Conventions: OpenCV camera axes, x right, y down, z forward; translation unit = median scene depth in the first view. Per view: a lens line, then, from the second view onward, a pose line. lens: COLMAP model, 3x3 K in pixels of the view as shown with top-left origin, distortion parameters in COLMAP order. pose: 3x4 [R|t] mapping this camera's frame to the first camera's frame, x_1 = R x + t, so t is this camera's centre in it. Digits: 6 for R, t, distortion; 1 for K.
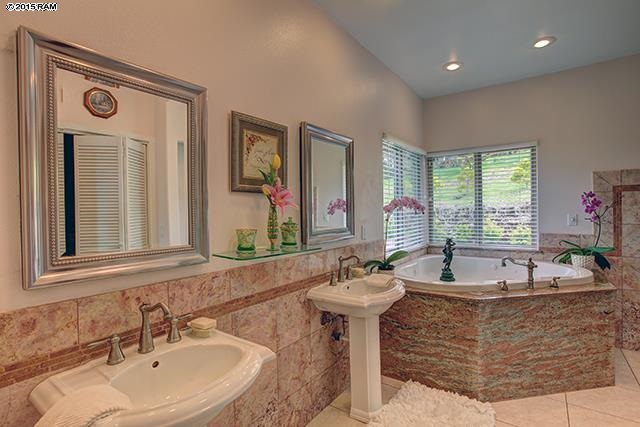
lens RADIAL K [[317.1, 0, 318.8], [0, 317.1, 213.2], [0, 0, 1]] dist [0.004858, 0.001054]
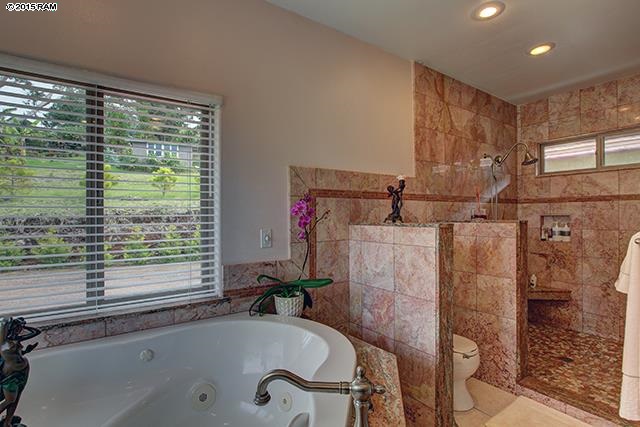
lens RADIAL K [[317.1, 0, 318.8], [0, 317.1, 216.2], [0, 0, 1]] dist [0.004858, 0.001054]
pose [[0.342242, 0.010220, 0.939556, 0.249013], [0.009429, 0.999853, -0.014311, -0.013291], [-0.939565, 0.013757, 0.342095, 0.694514]]
